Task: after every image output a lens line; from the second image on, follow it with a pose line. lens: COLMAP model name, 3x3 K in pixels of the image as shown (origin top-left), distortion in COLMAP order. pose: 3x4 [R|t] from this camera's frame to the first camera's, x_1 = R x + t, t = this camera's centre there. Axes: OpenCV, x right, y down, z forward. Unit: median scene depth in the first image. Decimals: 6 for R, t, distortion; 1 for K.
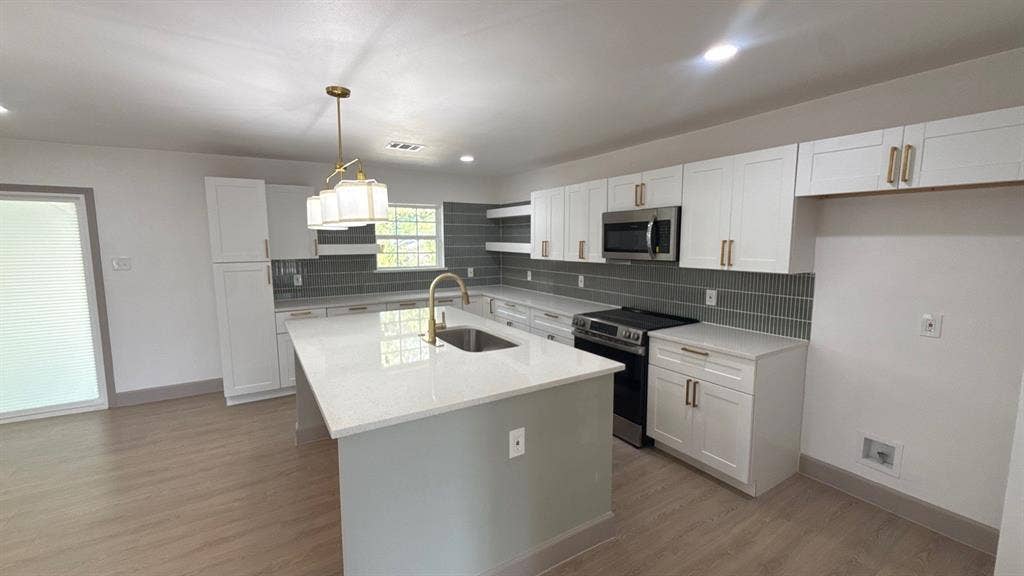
lens RADIAL K [[411.1, 0, 512.0], [0, 411.1, 288.0], [0, 0, 1]] dist [-0.000277, 0.000007]
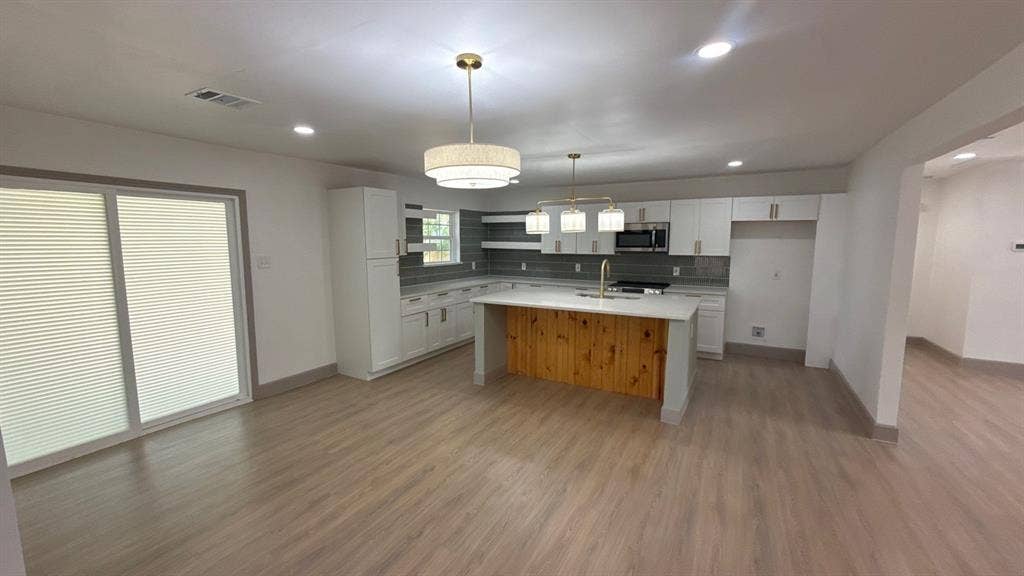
lens RADIAL K [[411.1, 0, 512.0], [0, 411.1, 288.0], [0, 0, 1]] dist [-0.000277, 0.000007]
pose [[0.877078, -0.054234, 0.477276, -0.884571], [0.053330, 0.998457, 0.015453, 0.025460], [-0.477378, 0.011899, 0.878617, -0.236187]]
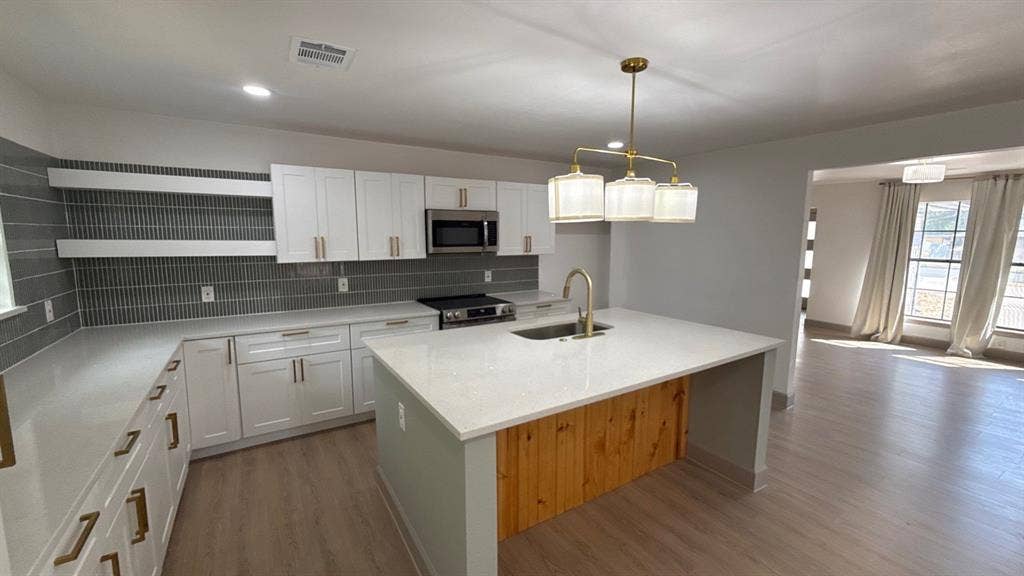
lens RADIAL K [[411.1, 0, 512.0], [0, 411.1, 288.0], [0, 0, 1]] dist [-0.000277, 0.000007]
pose [[-0.010760, -0.129795, 0.991482, -0.775134], [0.110254, 0.985340, 0.130188, -0.093555], [-0.993845, 0.110716, 0.003708, 0.758020]]
